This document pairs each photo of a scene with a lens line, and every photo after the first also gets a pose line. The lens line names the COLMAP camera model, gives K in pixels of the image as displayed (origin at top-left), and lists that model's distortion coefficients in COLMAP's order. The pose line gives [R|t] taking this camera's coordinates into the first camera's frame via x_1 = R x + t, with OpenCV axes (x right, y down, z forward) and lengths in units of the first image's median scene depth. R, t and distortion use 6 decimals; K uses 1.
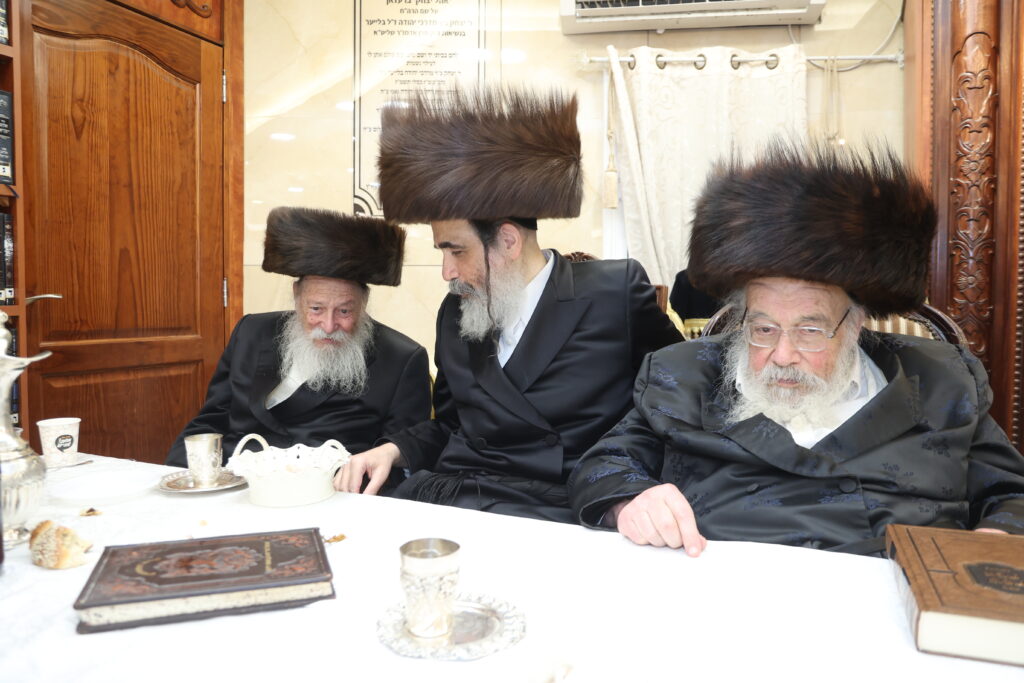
lens RADIAL K [[690.6, 0, 524.3], [0, 690.6, 342.7], [0, 0, 1]] dist [-0.103060, 0.059879]
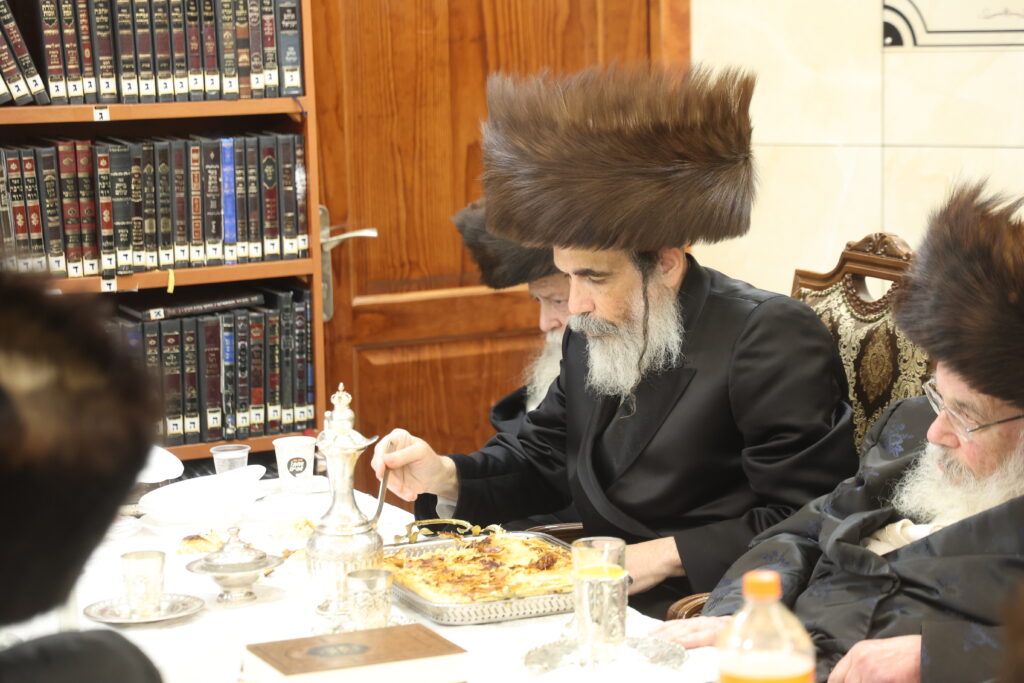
lens RADIAL K [[2790.6, 0, 512.0], [0, 2790.6, 341.5], [0, 0, 1]] dist [0.565920, -0.144006]
pose [[0.772999, 0.065410, -0.631027, 1.078153], [-0.004092, 0.995164, 0.098142, -0.213395], [0.634394, -0.073282, 0.769528, -0.984738]]
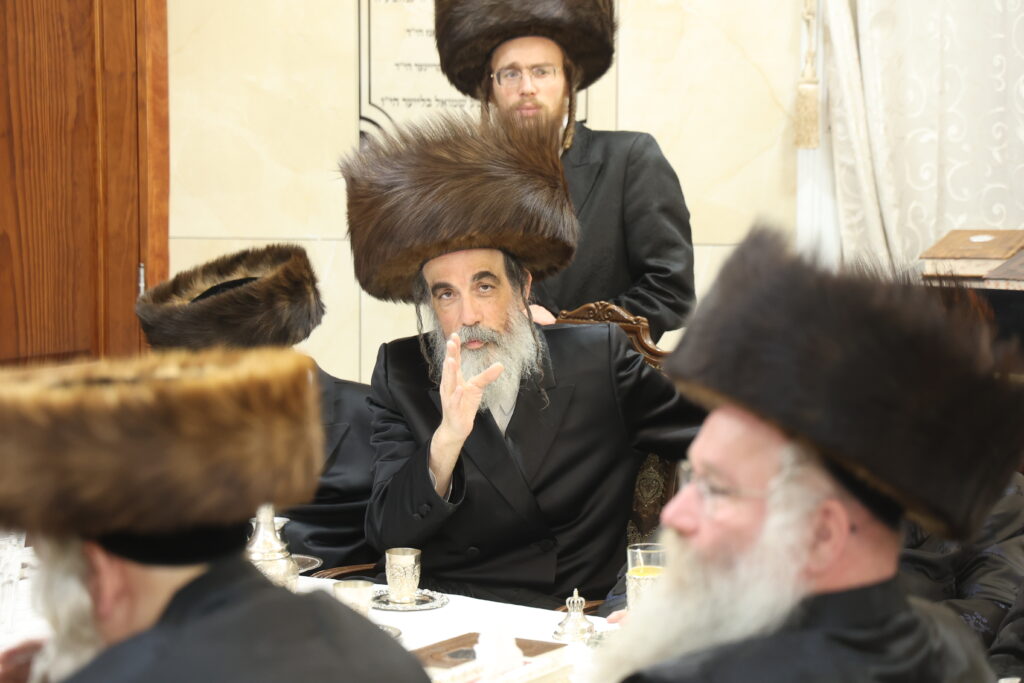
lens RADIAL K [[2911.8, 0, 507.7], [0, 2911.8, 340.9], [0, 0, 1]] dist [0.711406, -1.740541]
pose [[0.984751, 0.019554, -0.172868, 0.366334], [-0.011851, 0.998895, 0.045481, -0.174355], [0.173566, -0.042739, 0.983894, -1.706817]]
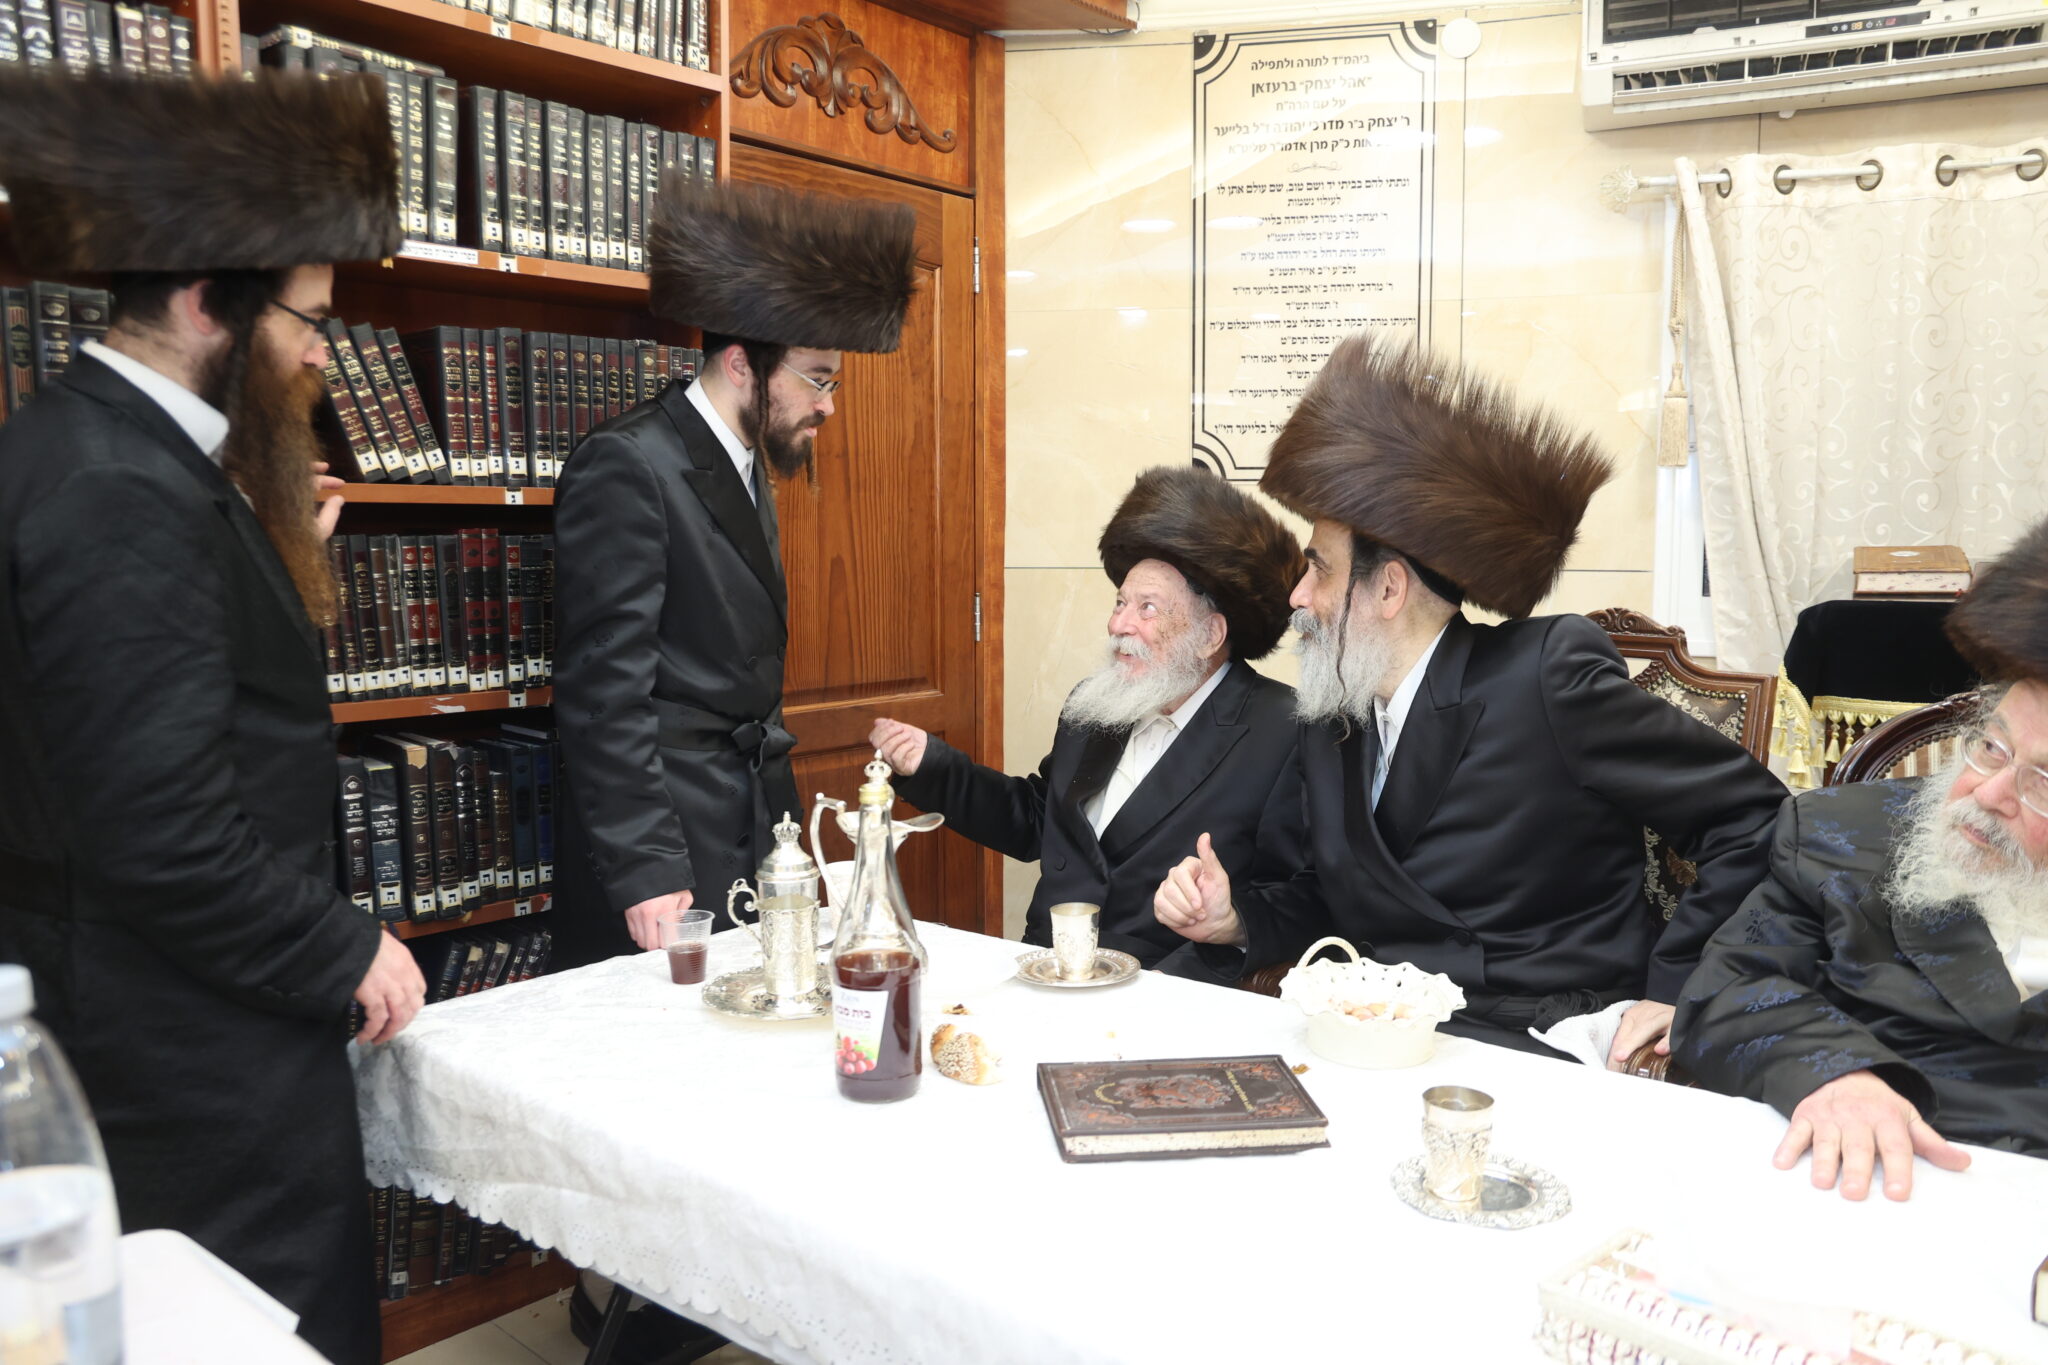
lens RADIAL K [[1472.1, 0, 1038.4], [0, 1472.1, 684.6], [0, 0, 1]] dist [-0.090905, 0.075586]
pose [[0.962602, 0.022722, -0.269967, -0.048915], [-0.010215, 0.998812, 0.047643, -0.090255], [0.270729, -0.043103, 0.961690, -0.263262]]
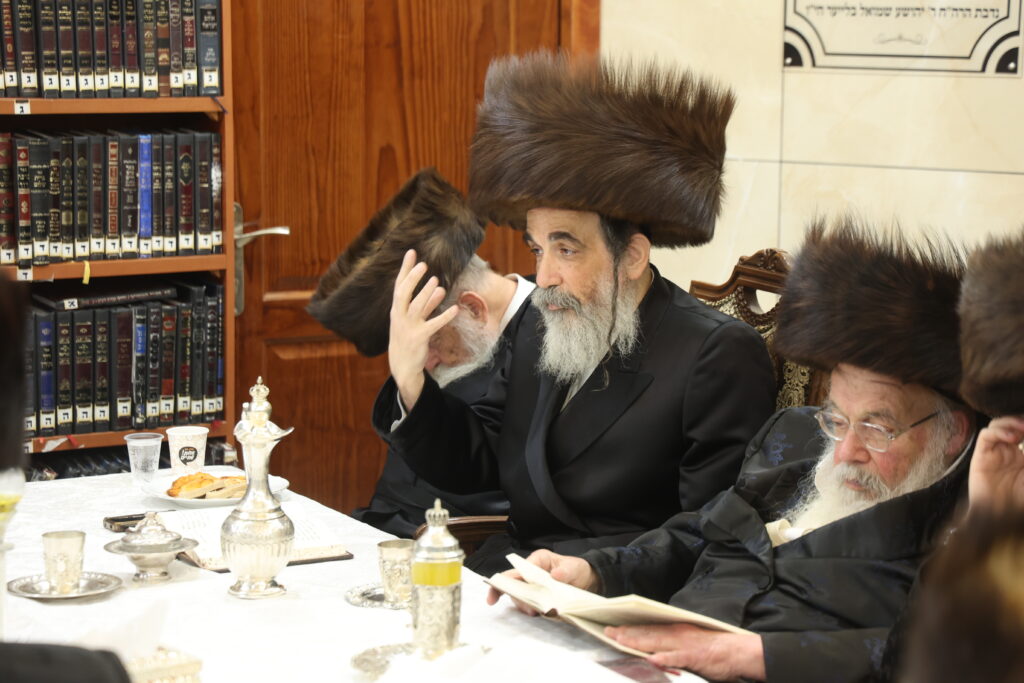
lens RADIAL K [[2899.6, 0, 512.0], [0, 2899.6, 341.5], [0, 0, 1]] dist [0.622500, -0.165570]
pose [[0.791585, 0.088417, -0.604628, 1.186243], [-0.035675, 0.994475, 0.098721, -0.234472], [0.610016, -0.056576, 0.790367, -1.122670]]
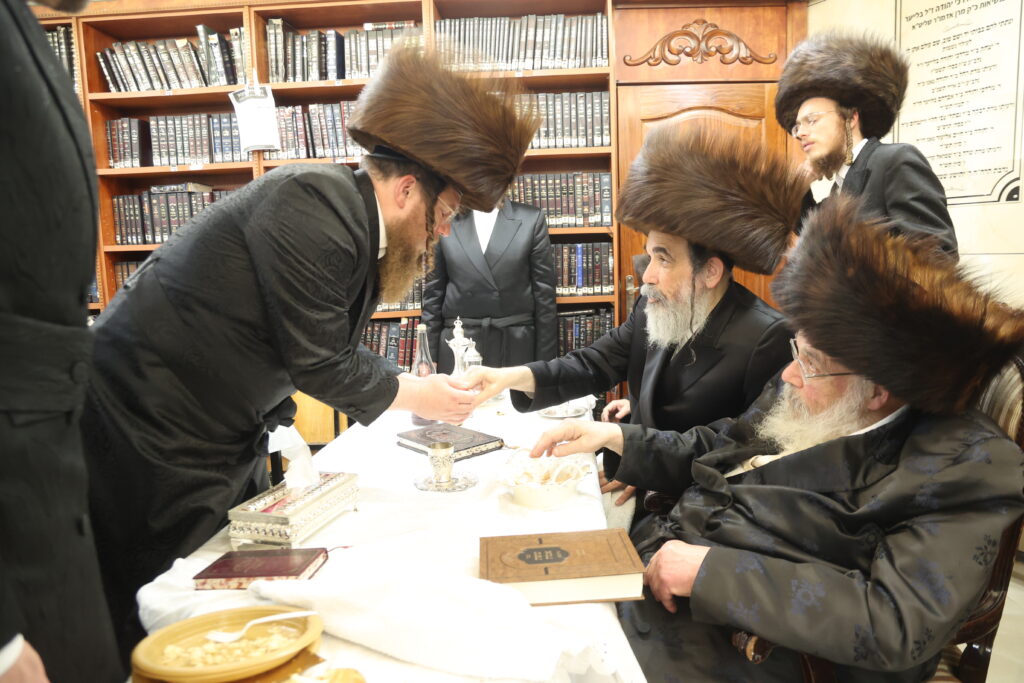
lens RADIAL K [[690.6, 0, 524.3], [0, 690.6, 342.7], [0, 0, 1]] dist [-0.103060, 0.059879]
pose [[0.393297, 0.099813, -0.913977, 0.630804], [-0.022116, 0.994829, 0.099126, -0.083989], [0.919145, -0.018772, 0.393471, 0.059657]]
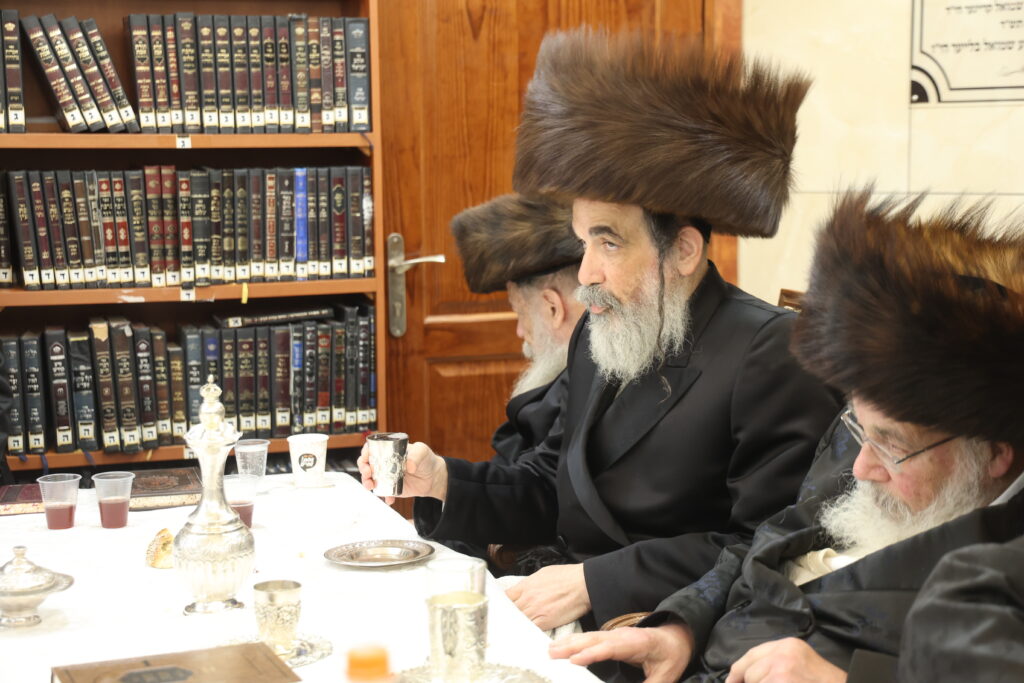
lens RADIAL K [[1868.8, 0, 512.0], [0, 1868.8, 341.5], [0, 0, 1]] dist [0.235108, 0.215812]
pose [[0.682082, 0.075270, -0.727392, 0.821119], [-0.025951, 0.996553, 0.078789, -0.130453], [0.730815, -0.034864, 0.681684, -0.360213]]
